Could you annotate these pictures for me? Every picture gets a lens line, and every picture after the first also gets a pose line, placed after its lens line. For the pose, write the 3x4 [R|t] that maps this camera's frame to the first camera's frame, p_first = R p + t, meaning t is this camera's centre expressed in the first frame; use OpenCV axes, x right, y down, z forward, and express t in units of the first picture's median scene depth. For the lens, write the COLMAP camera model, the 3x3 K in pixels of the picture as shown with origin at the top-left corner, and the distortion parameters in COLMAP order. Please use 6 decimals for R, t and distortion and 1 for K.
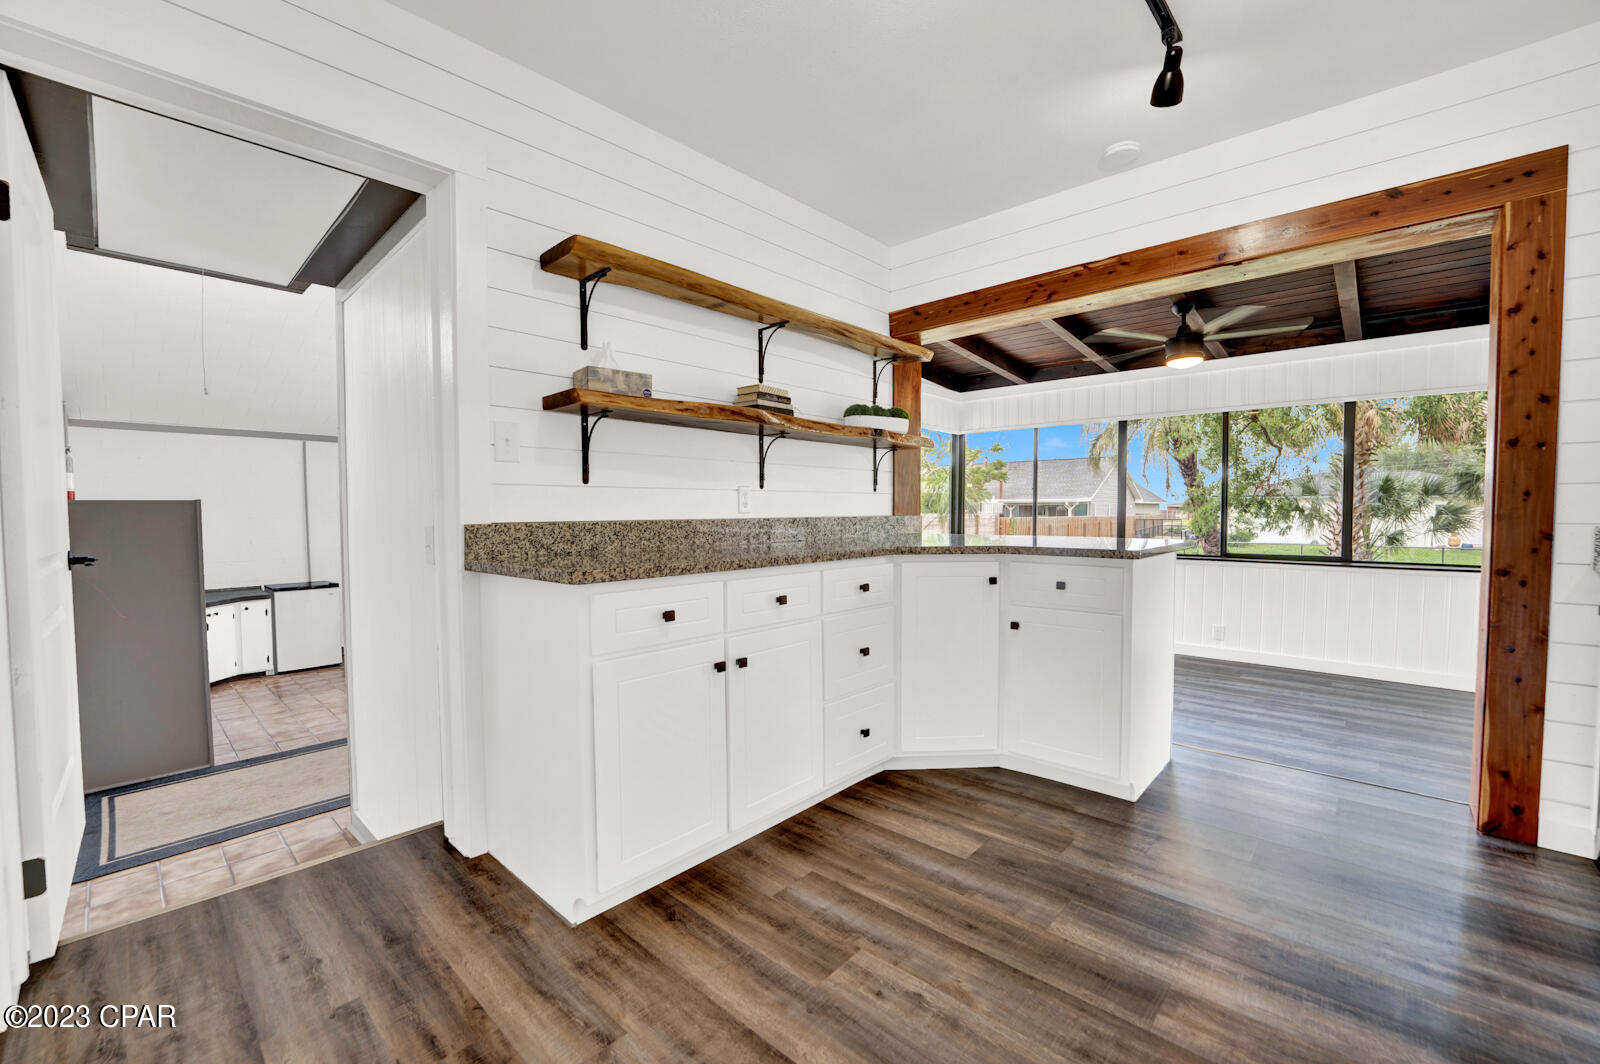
lens RADIAL K [[651.2, 0, 790.3], [0, 651.2, 536.7], [0, 0, 1]] dist [-0.023145, 0.000210]
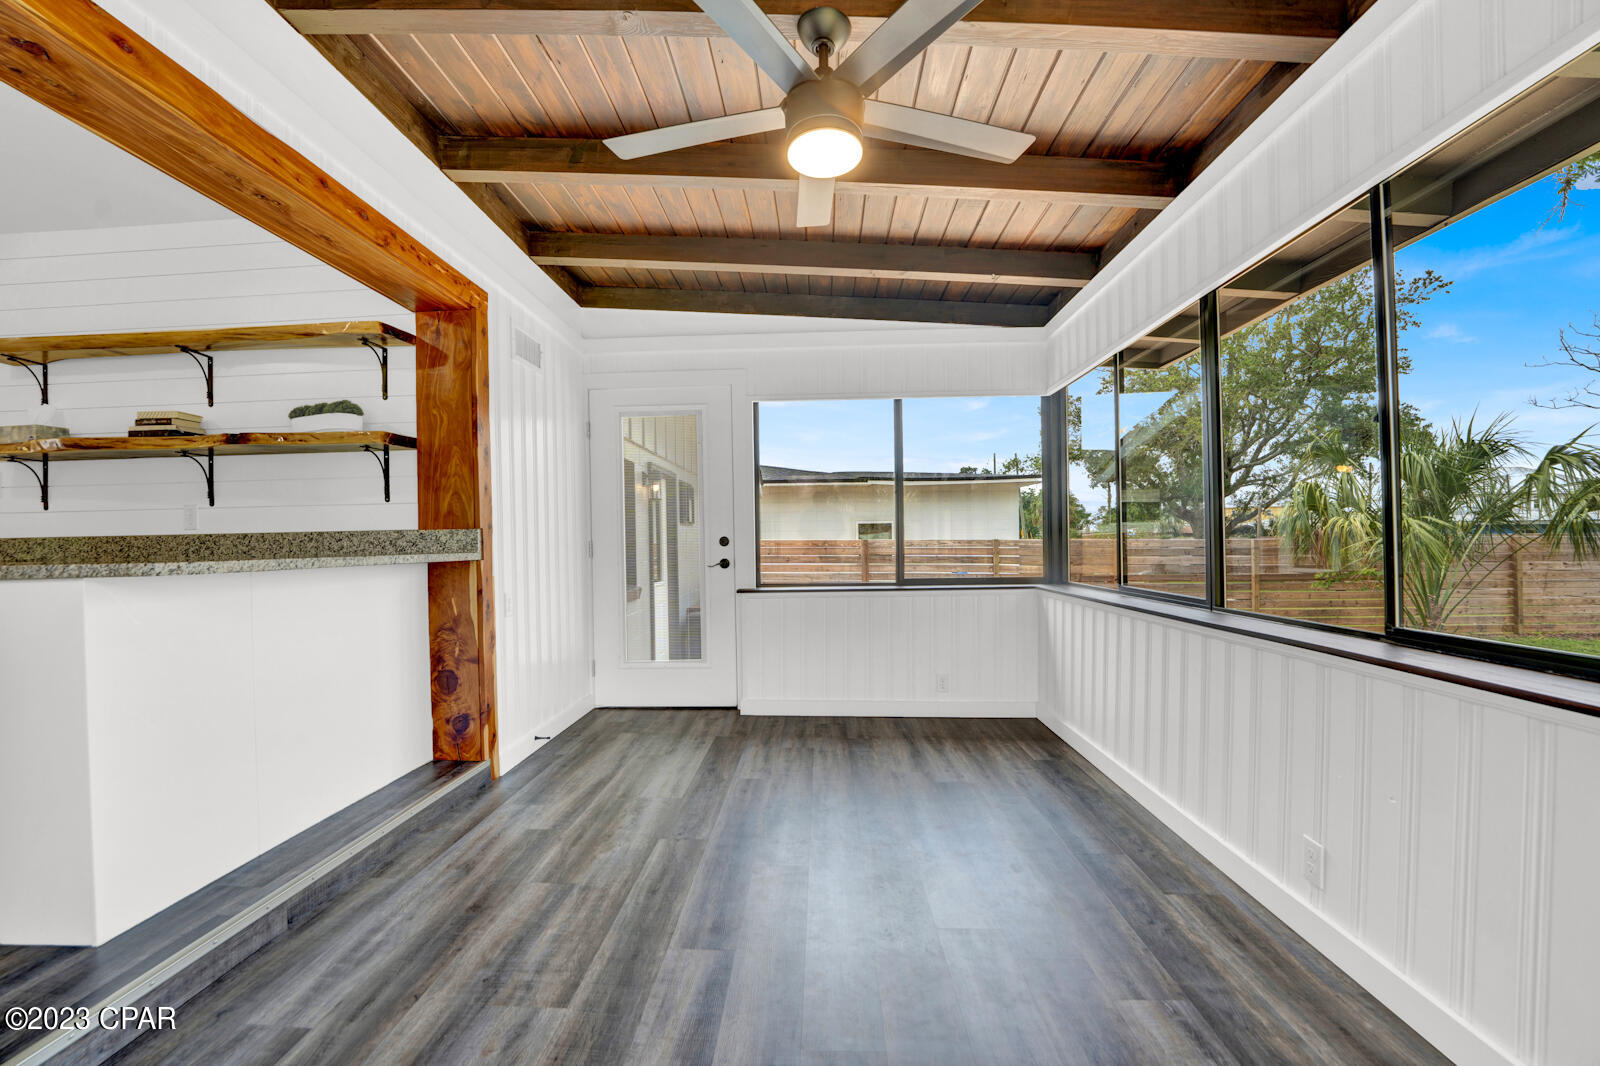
lens RADIAL K [[649.2, 0, 792.8], [0, 649.2, 545.1], [0, 0, 1]] dist [-0.023178, 0.000452]
pose [[0.648802, -0.001903, -0.760955, 1.766913], [-0.018768, 0.999653, -0.018502, -0.013168], [0.760726, 0.026286, 0.648541, 1.376061]]
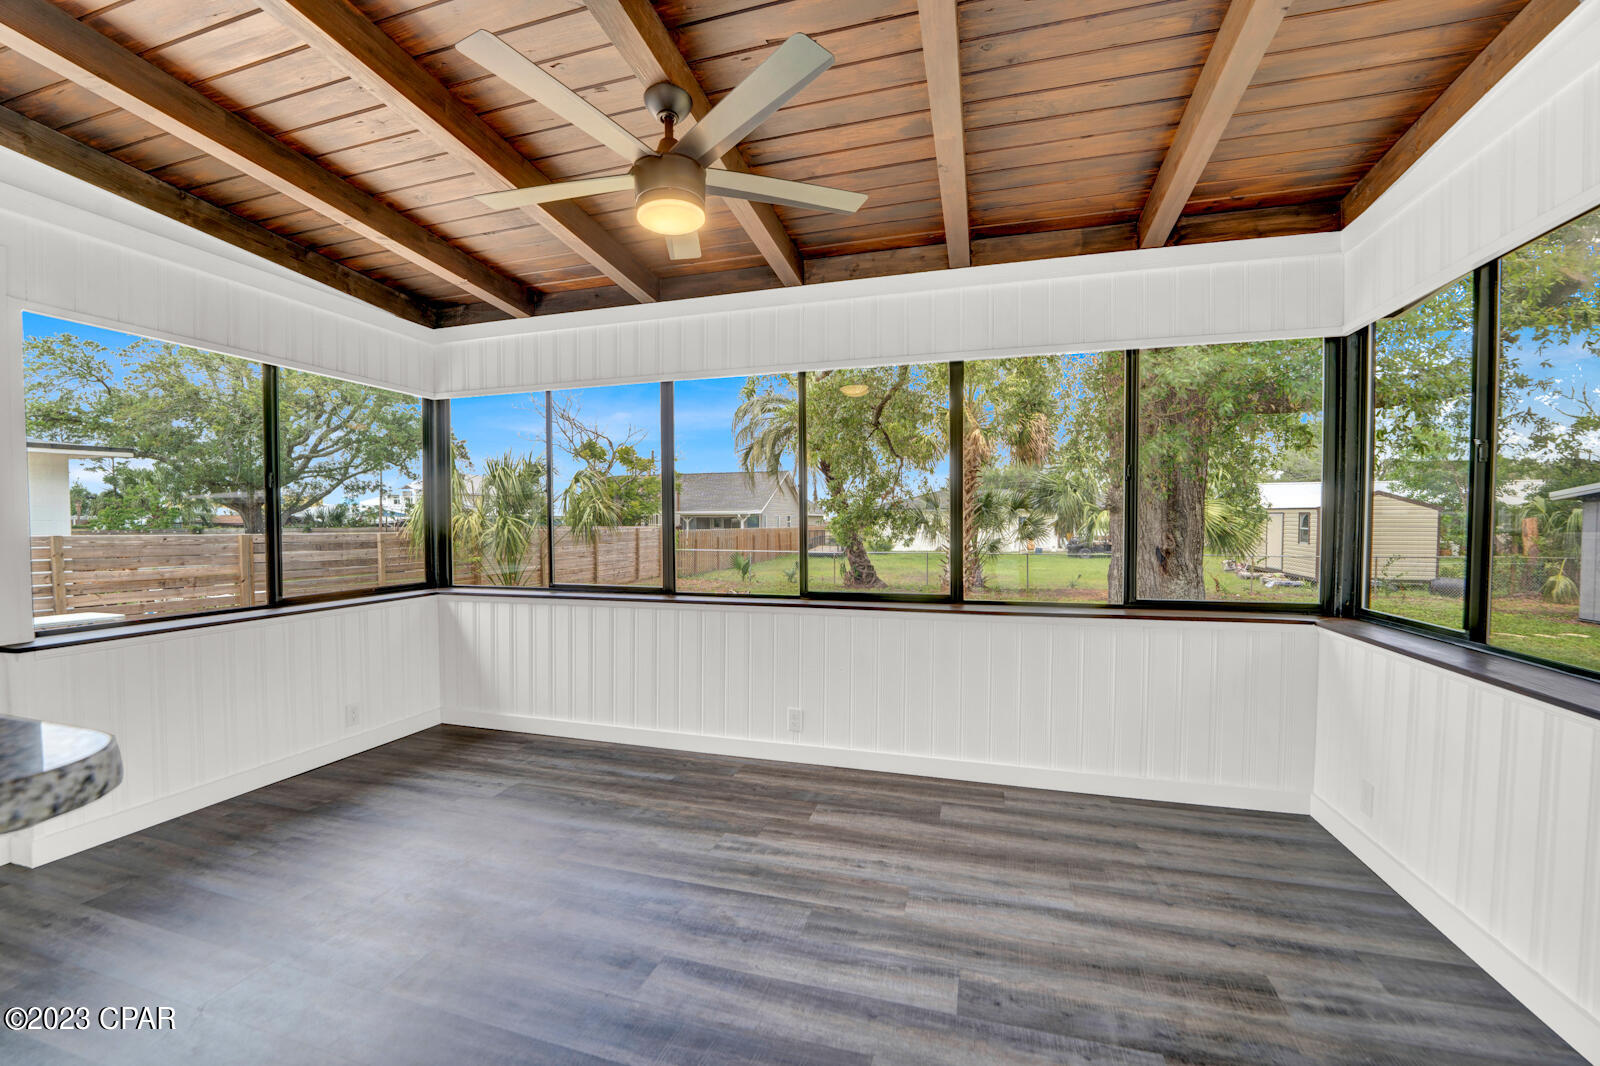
lens RADIAL K [[649.3, 0, 787.6], [0, 649.3, 541.7], [0, 0, 1]] dist [-0.018025, -0.000016]
pose [[0.898395, -0.014807, 0.438939, 0.907327], [0.019475, 0.999792, -0.006134, -0.053985], [-0.438757, 0.014059, 0.898496, 1.027126]]
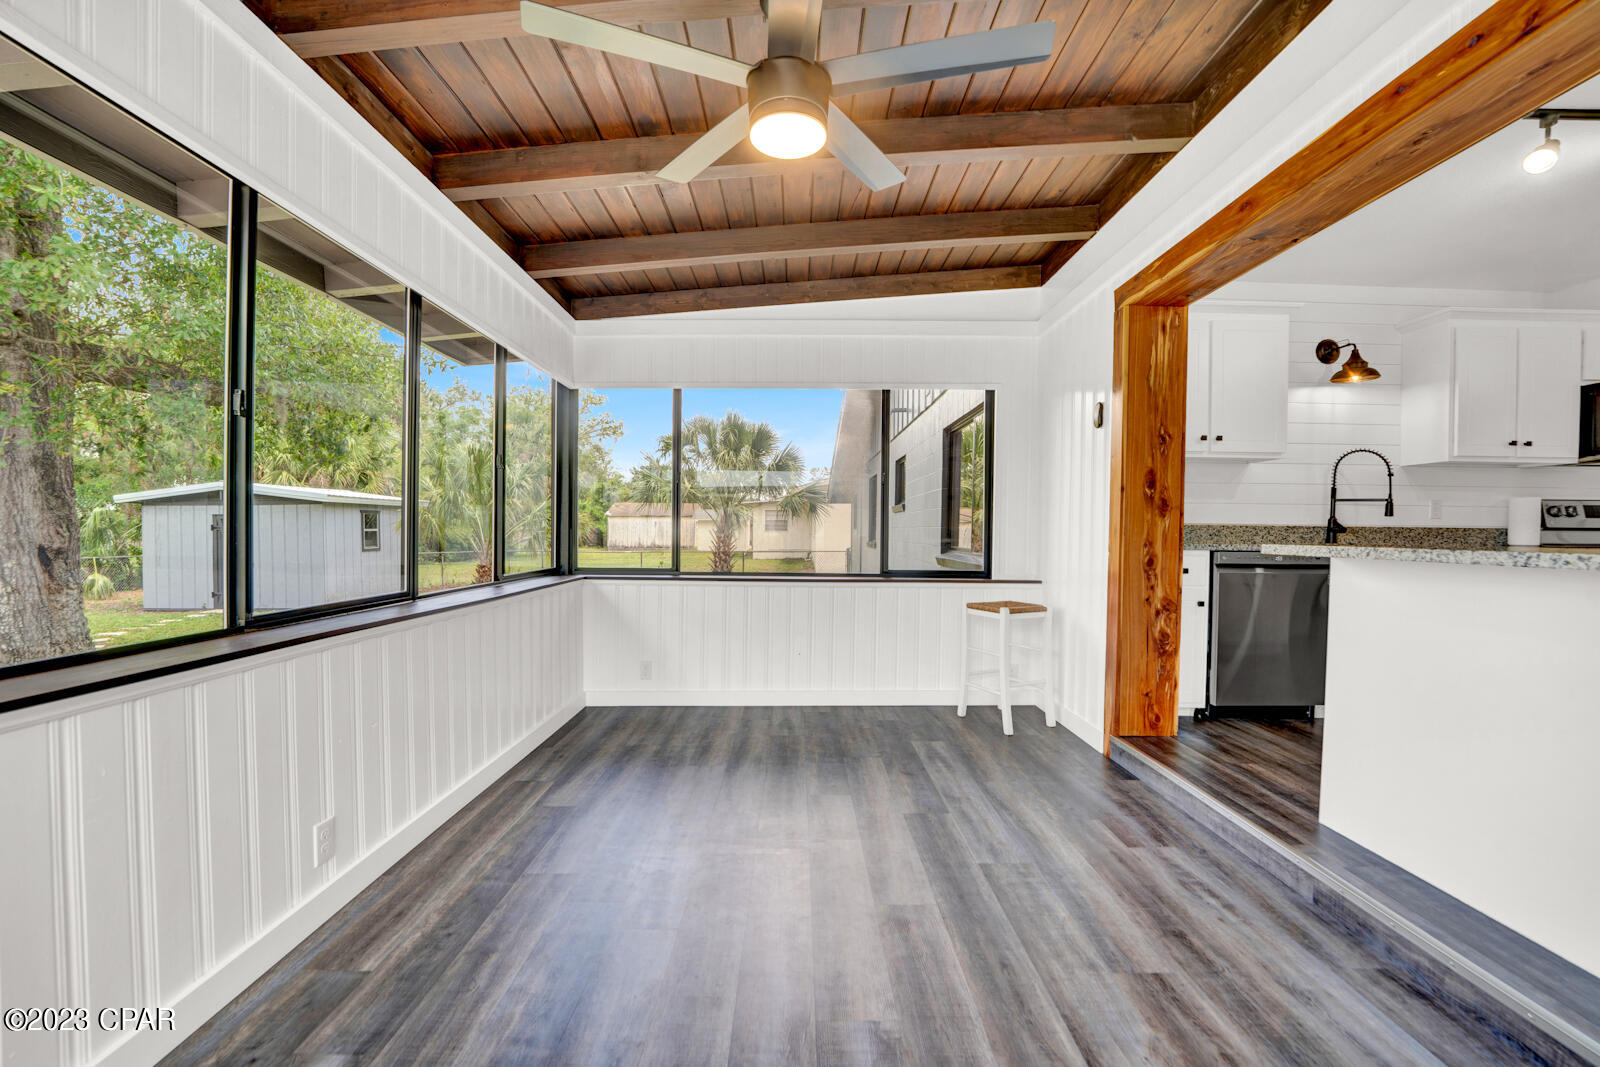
lens RADIAL K [[651.2, 0, 790.3], [0, 651.2, 538.2], [0, 0, 1]] dist [-0.023145, 0.000210]
pose [[-0.674258, -0.010490, 0.738422, 0.565230], [0.023217, 0.999104, 0.035393, -0.054138], [-0.738131, 0.041009, -0.673410, 2.490676]]
